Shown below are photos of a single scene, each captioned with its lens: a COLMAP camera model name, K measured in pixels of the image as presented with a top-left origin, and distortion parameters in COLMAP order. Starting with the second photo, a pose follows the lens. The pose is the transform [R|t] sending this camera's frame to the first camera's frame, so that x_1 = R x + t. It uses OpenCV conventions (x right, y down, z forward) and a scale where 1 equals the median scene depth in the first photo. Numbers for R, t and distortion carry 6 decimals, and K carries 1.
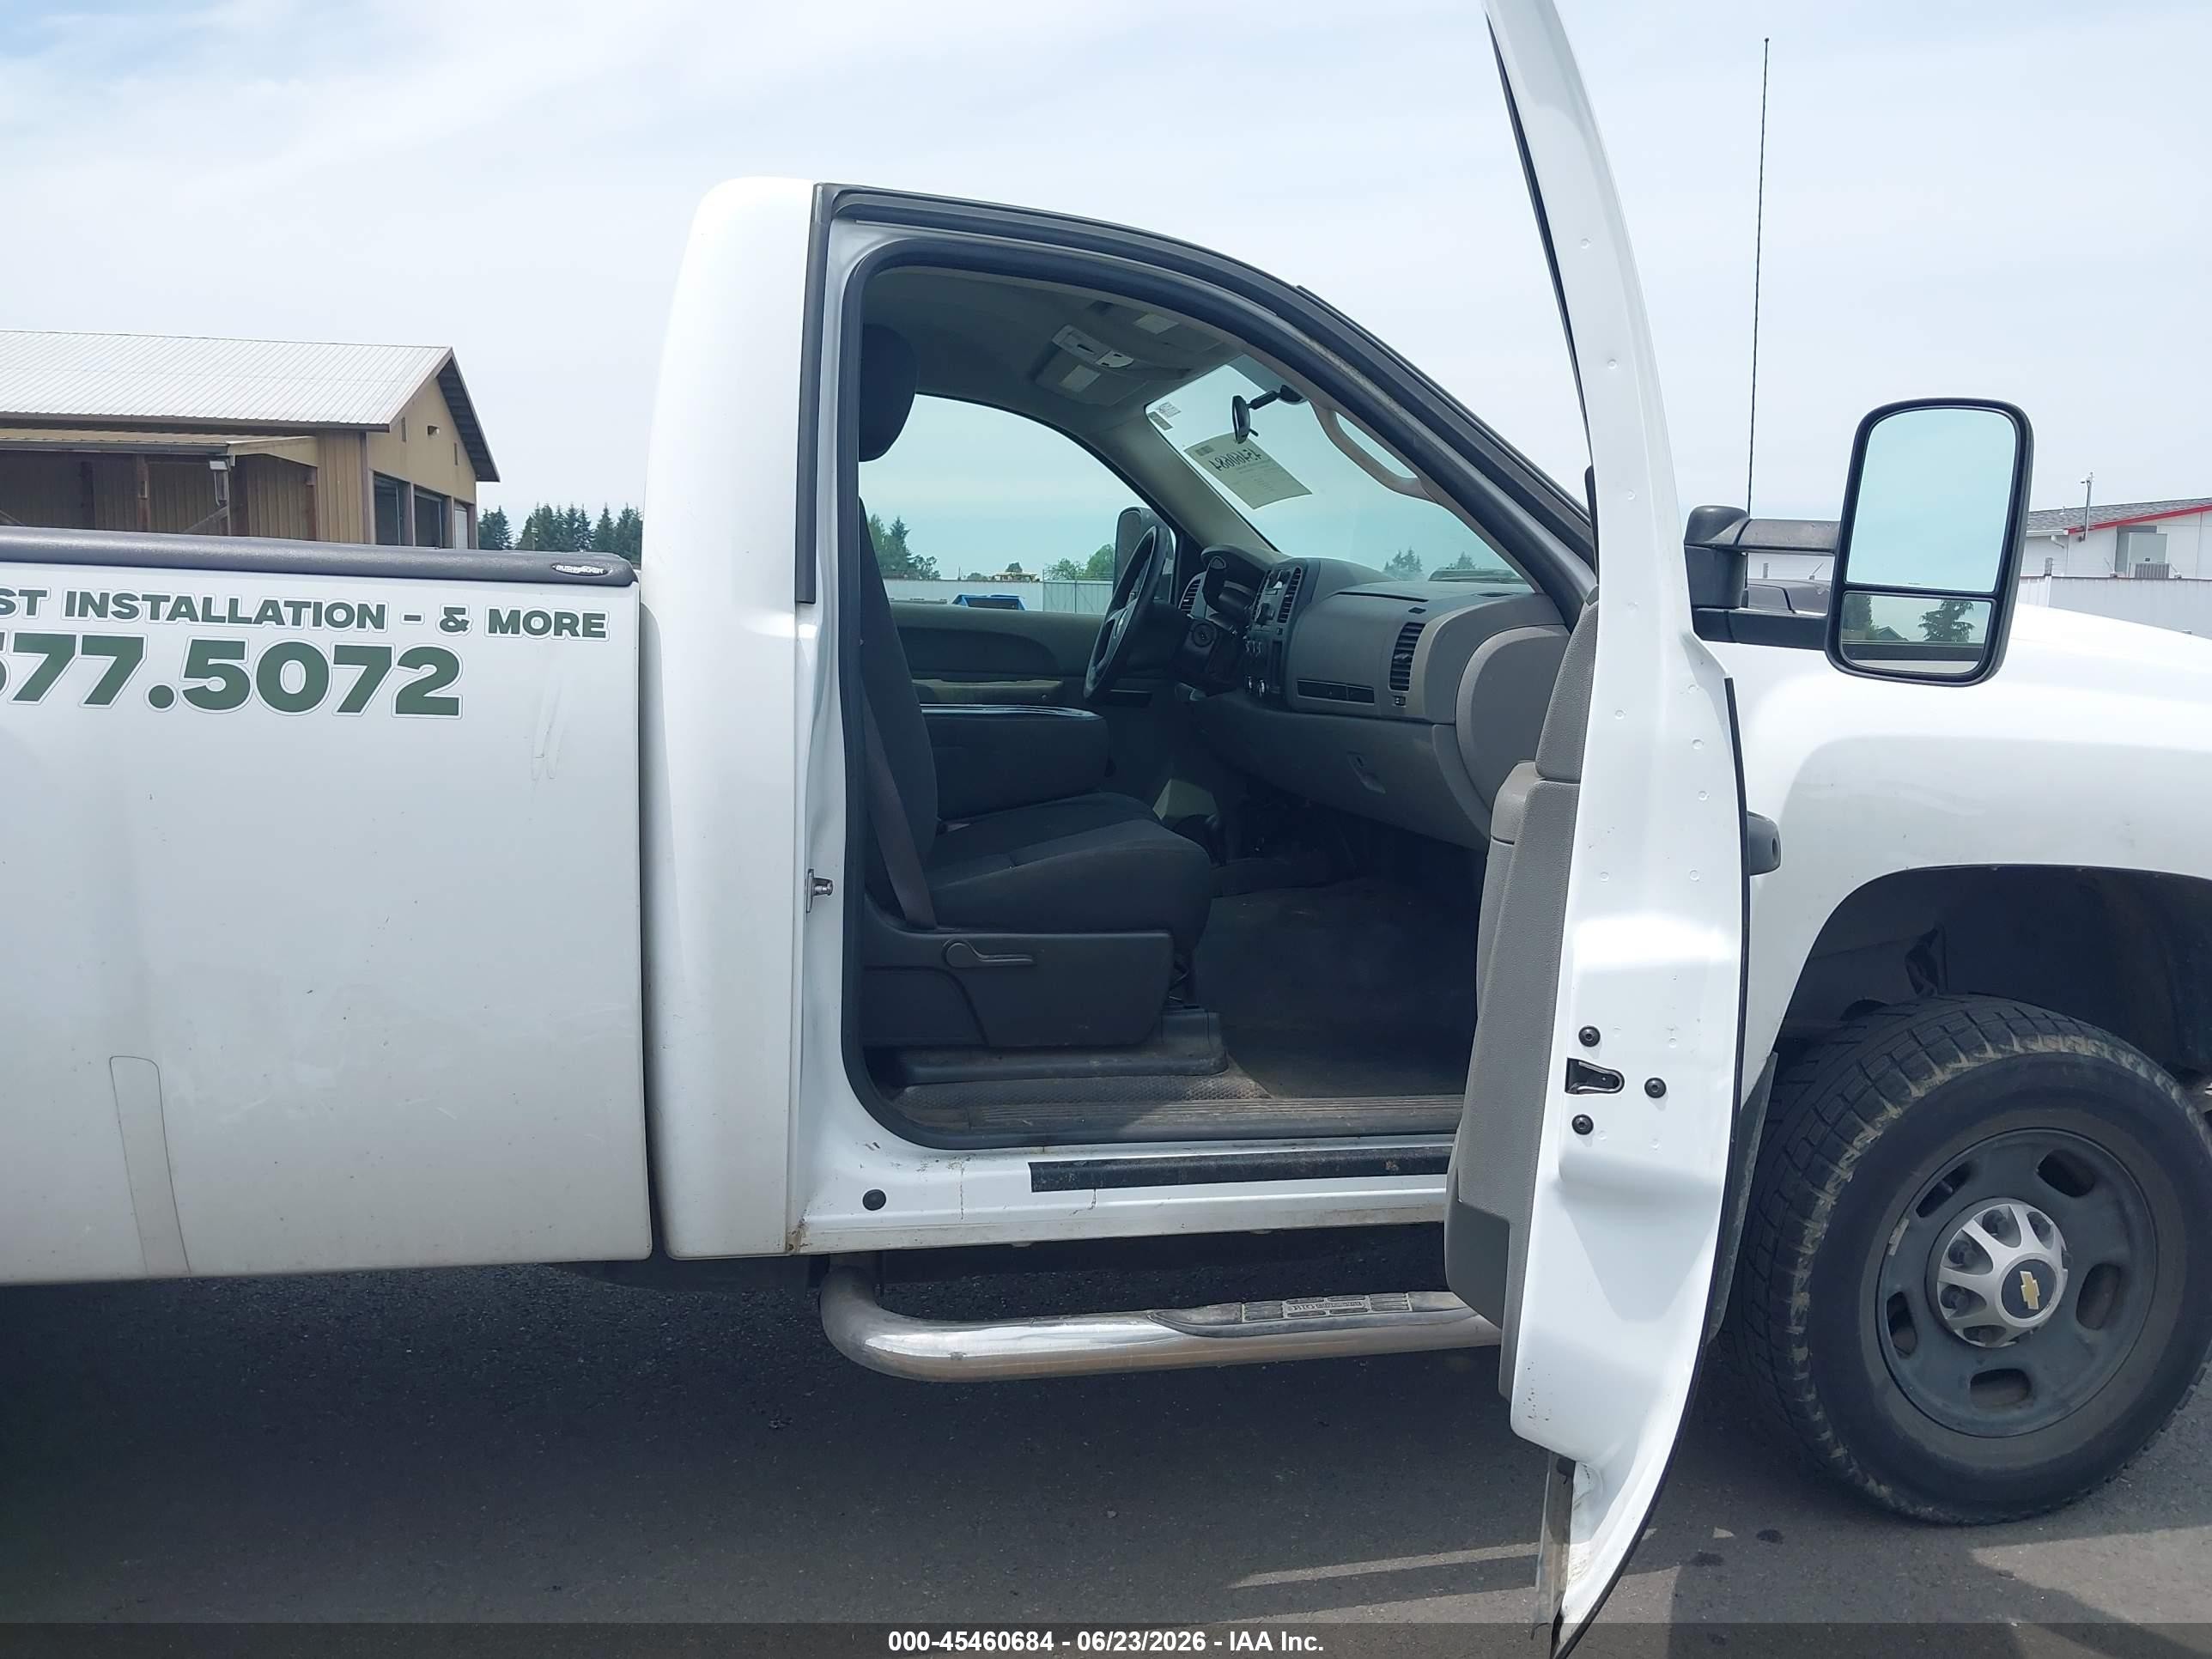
lens RADIAL K [[1741.0, 0, 1106.0], [0, 1741.0, 829.5], [0, 0, 1]] dist [-0.006577, -0.005236]
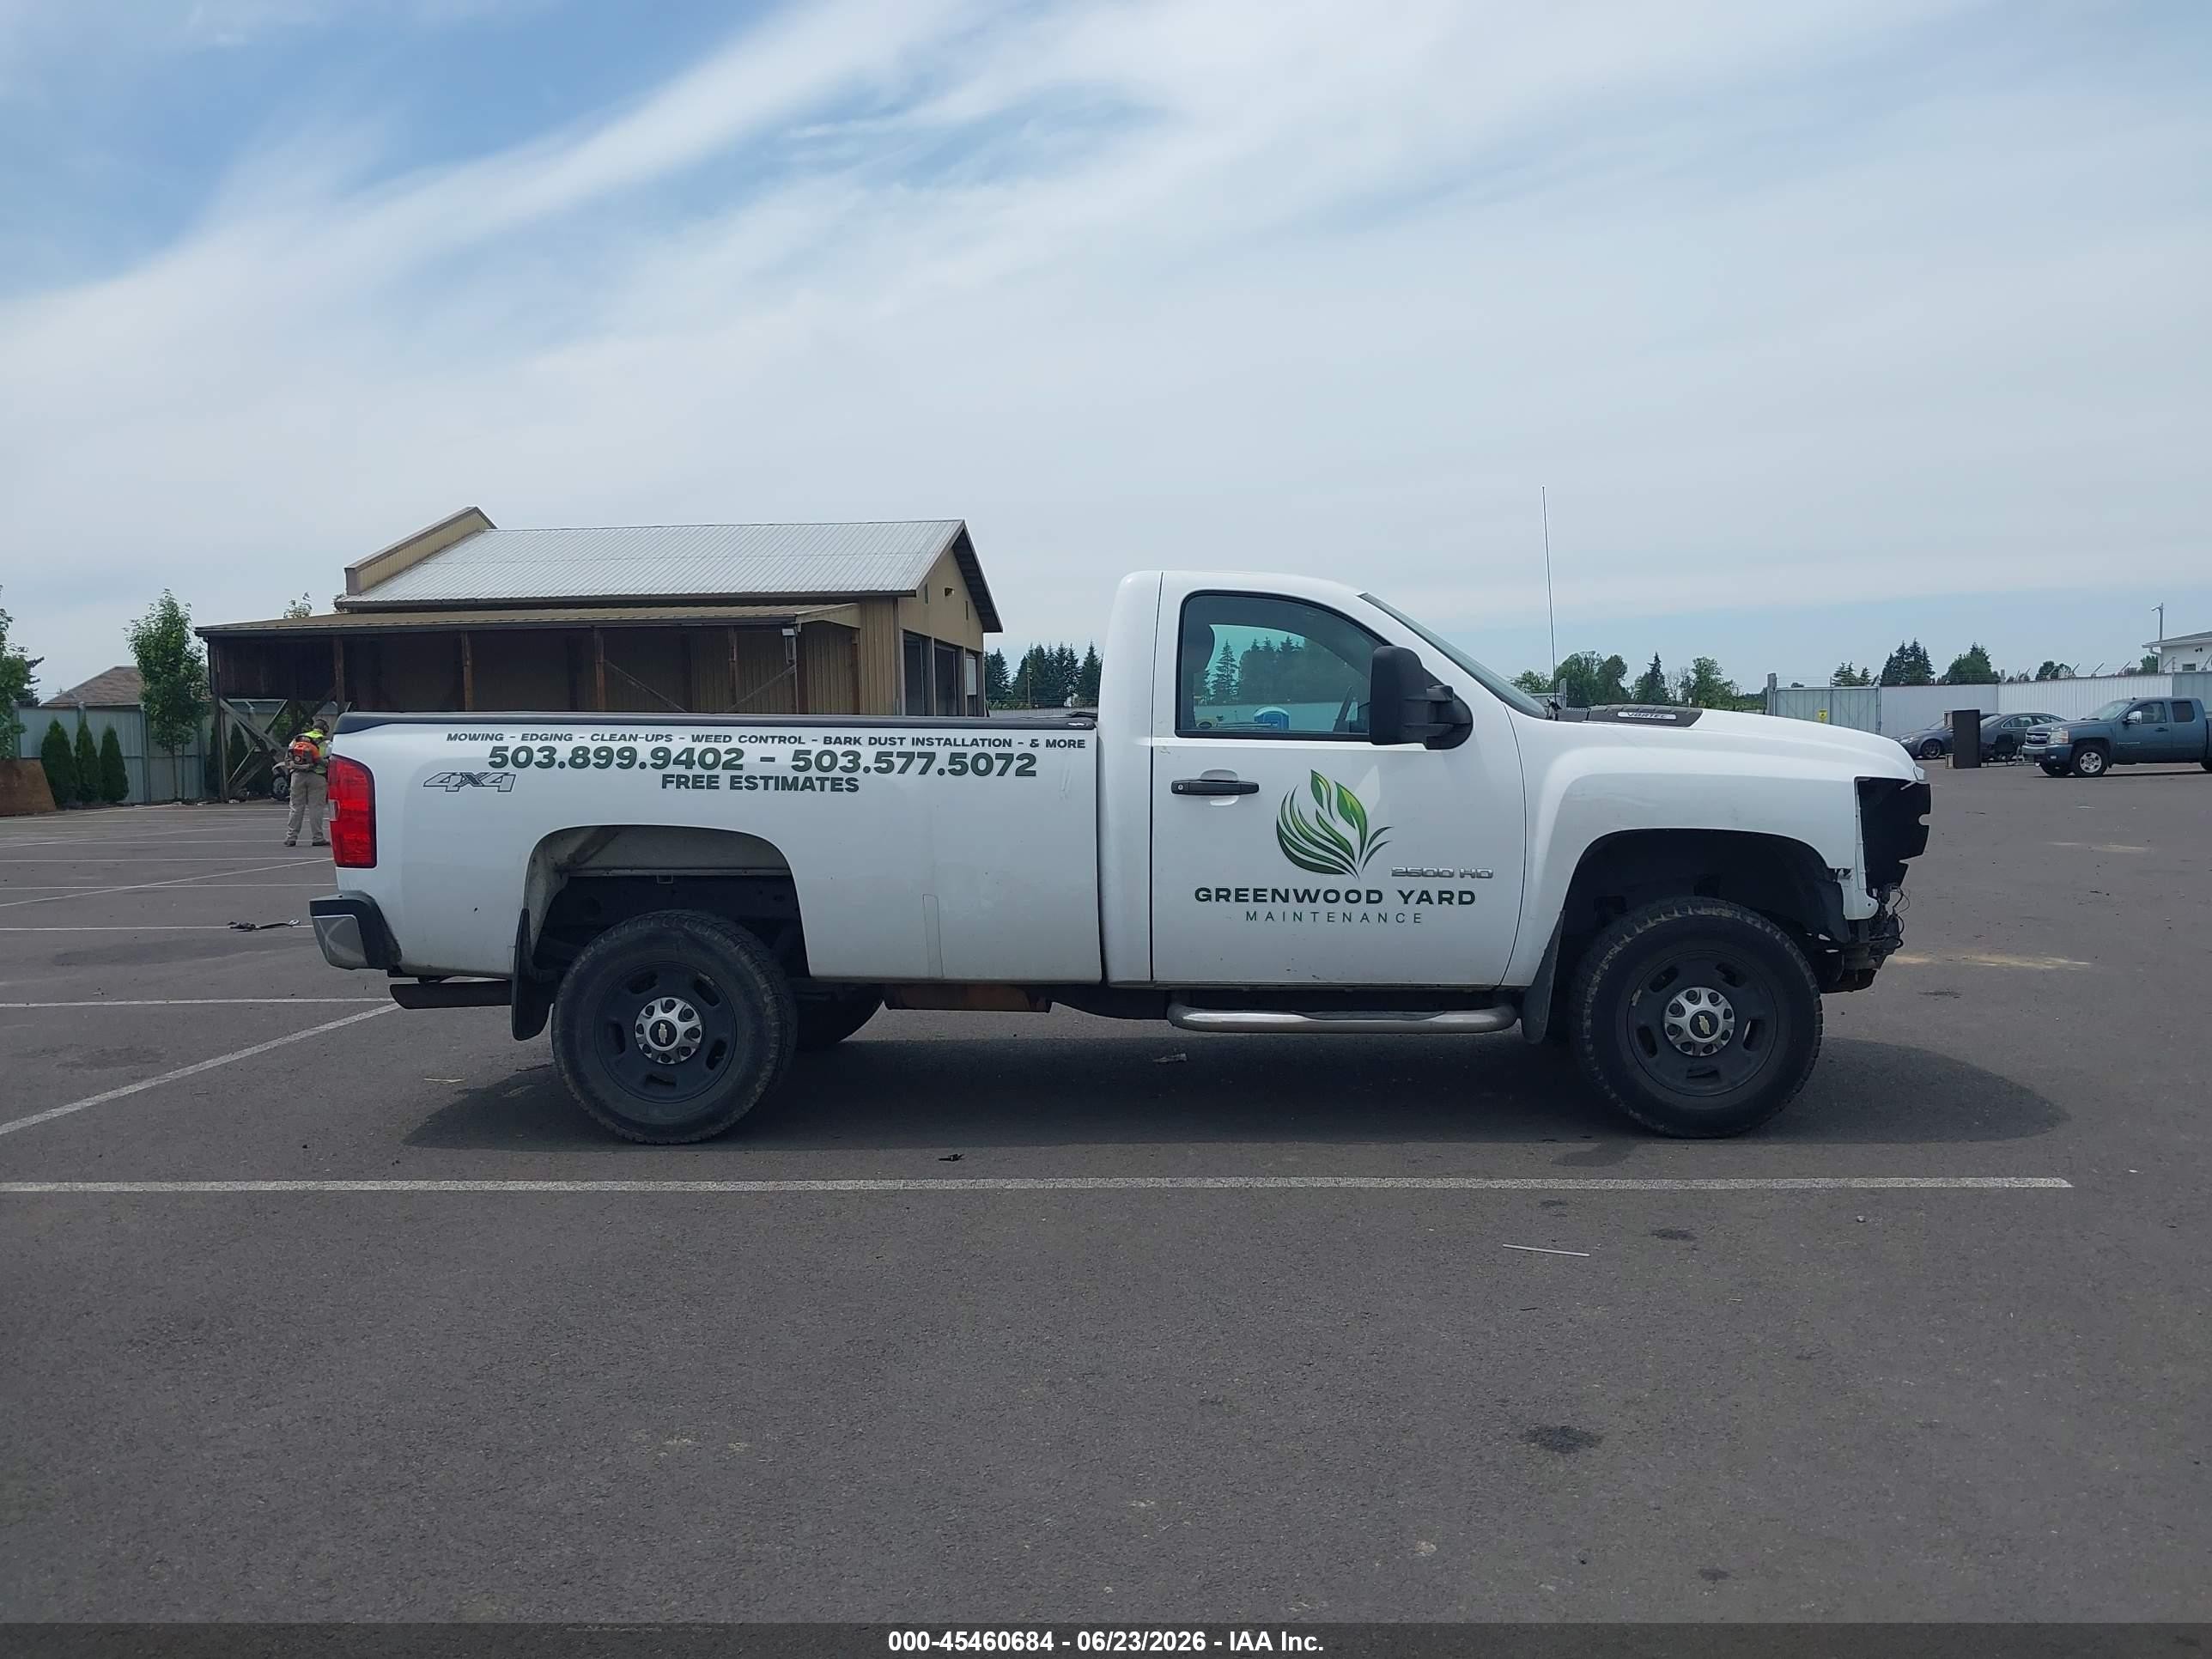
lens RADIAL K [[1709.7, 0, 1146.9], [0, 1709.7, 828.7], [0, 0, 1]] dist [0.004761, -0.000117]
pose [[0.969558, -0.017276, -0.244252, 0.397195], [0.000503, 0.997646, -0.068566, 0.172473], [0.244862, 0.066356, 0.967285, -1.352889]]
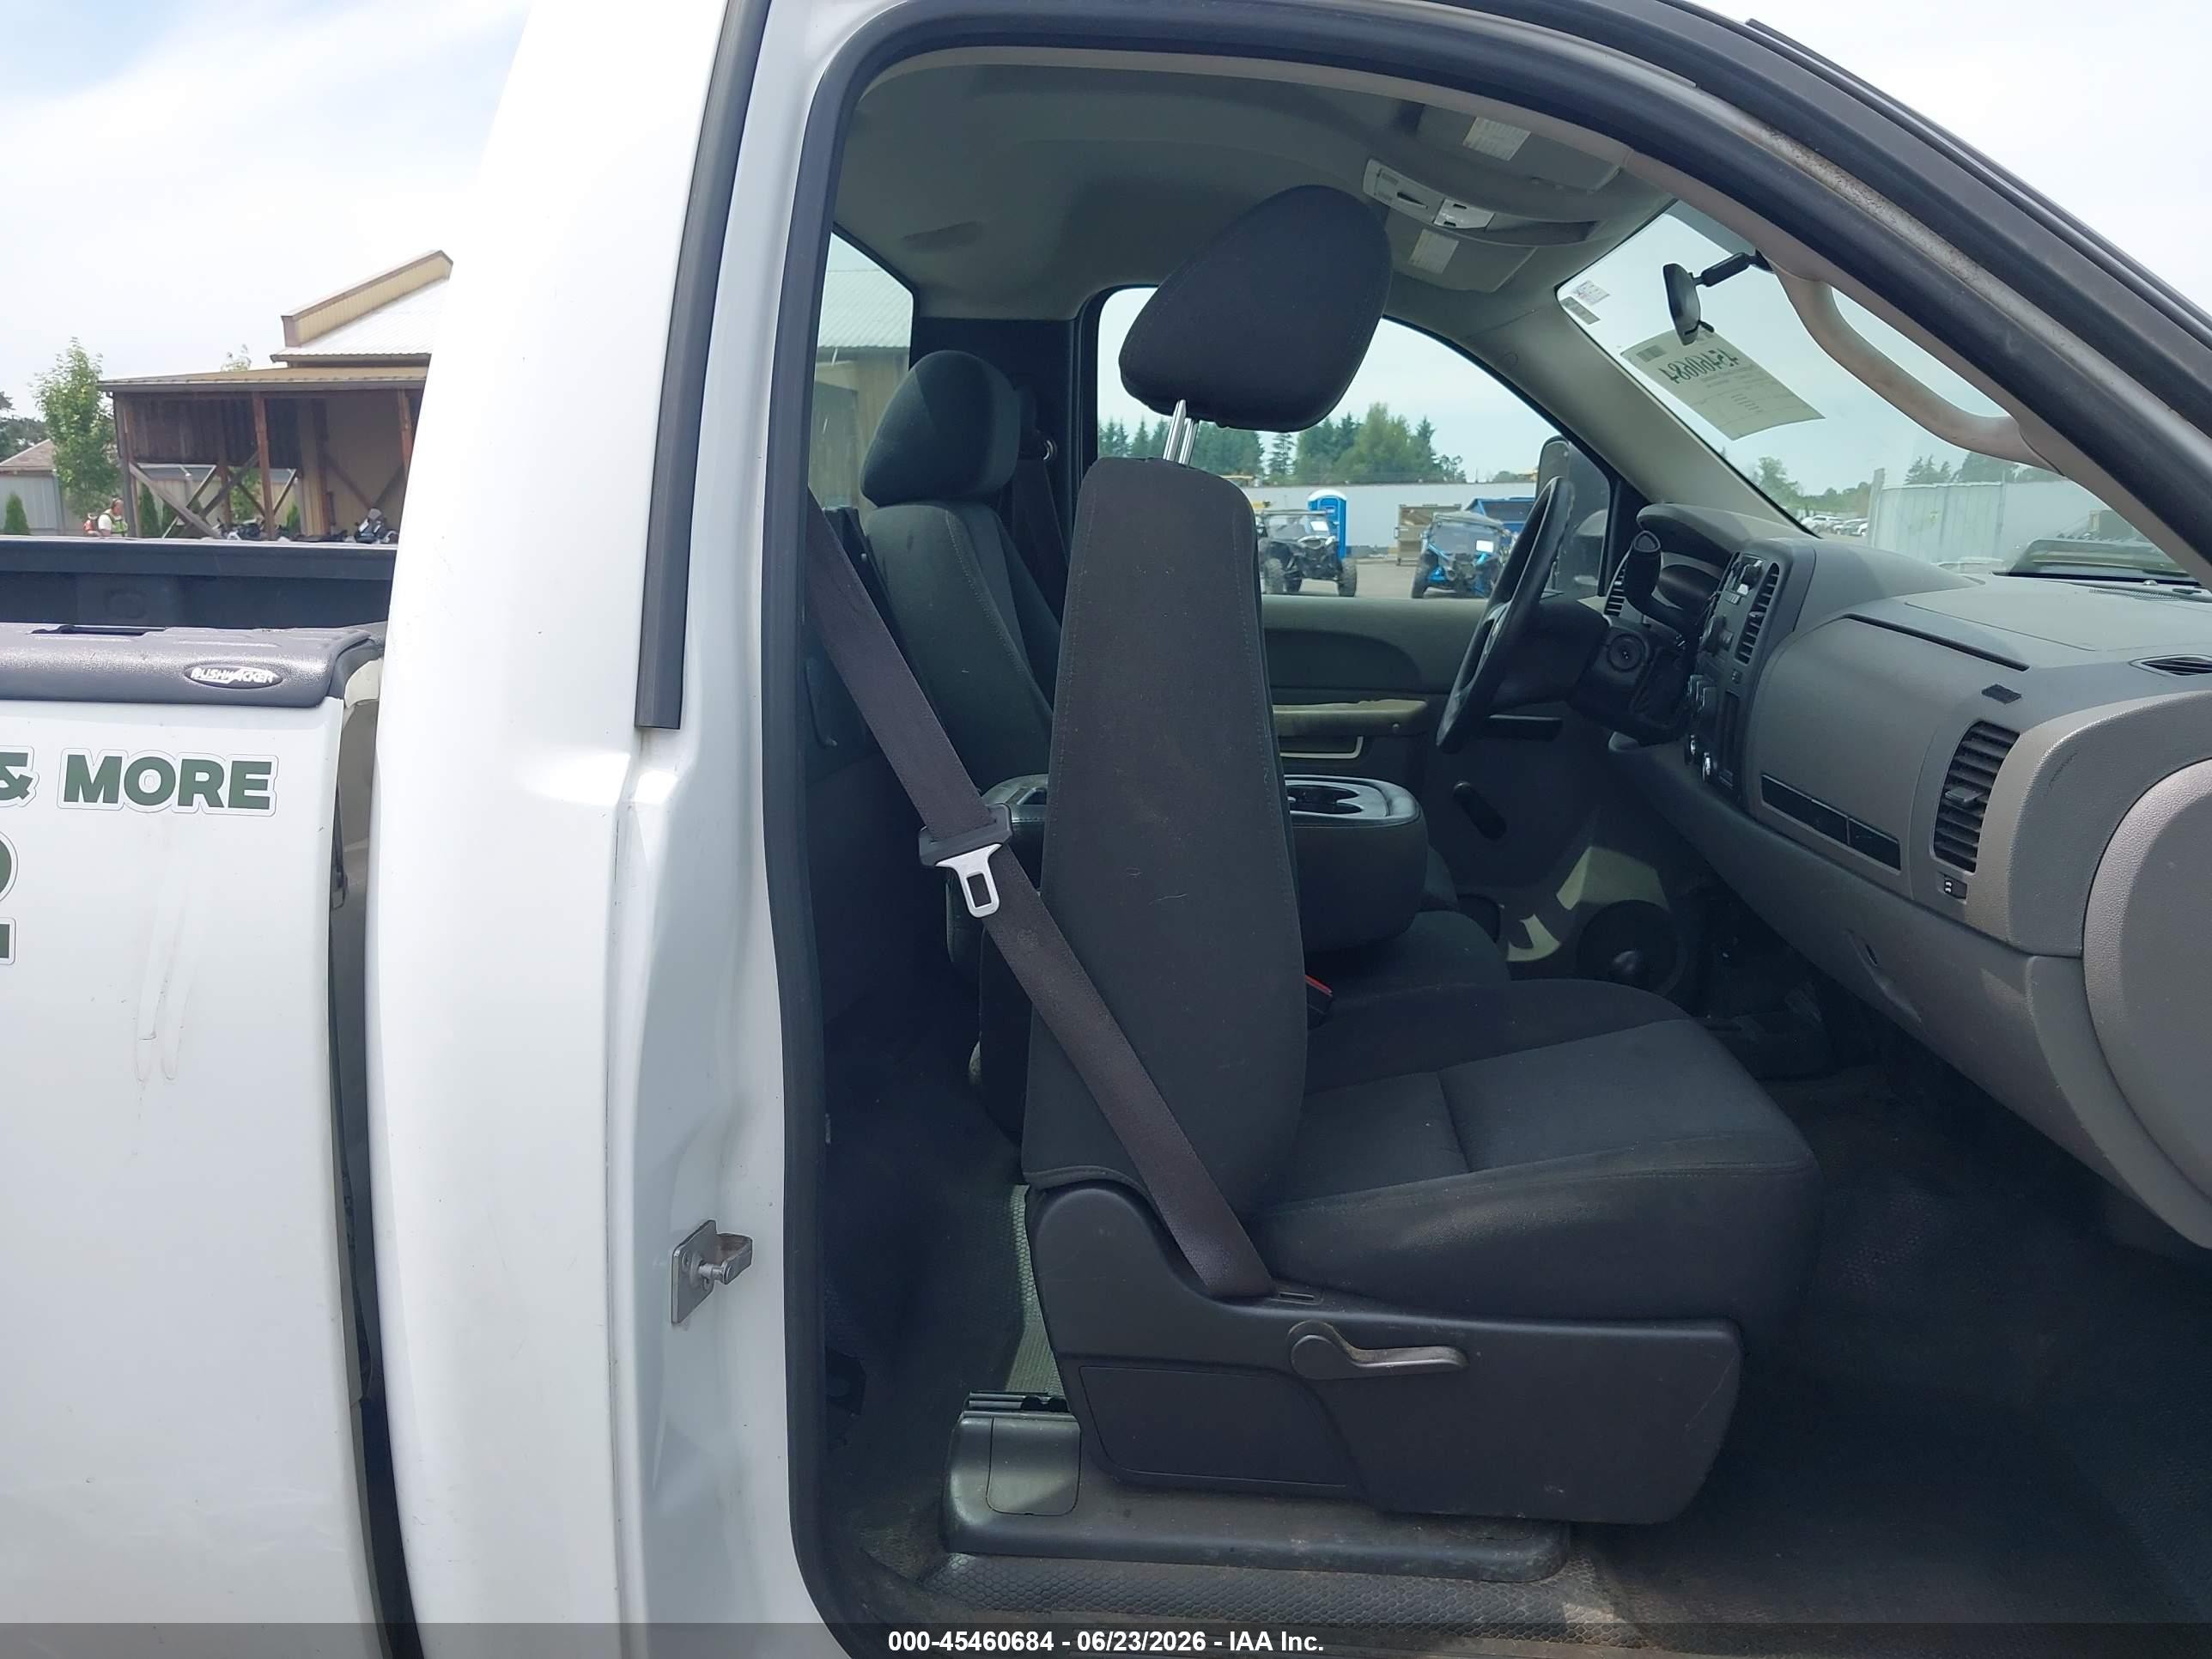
lens RADIAL K [[1755.5, 0, 1090.7], [0, 1755.5, 805.7], [0, 0, 1]] dist [-0.004707, 0.004619]
pose [[0.954799, 0.029668, -0.295768, 0.084874], [-0.017282, 0.998864, 0.044406, -0.114986], [0.296750, -0.037288, 0.954227, 0.474030]]
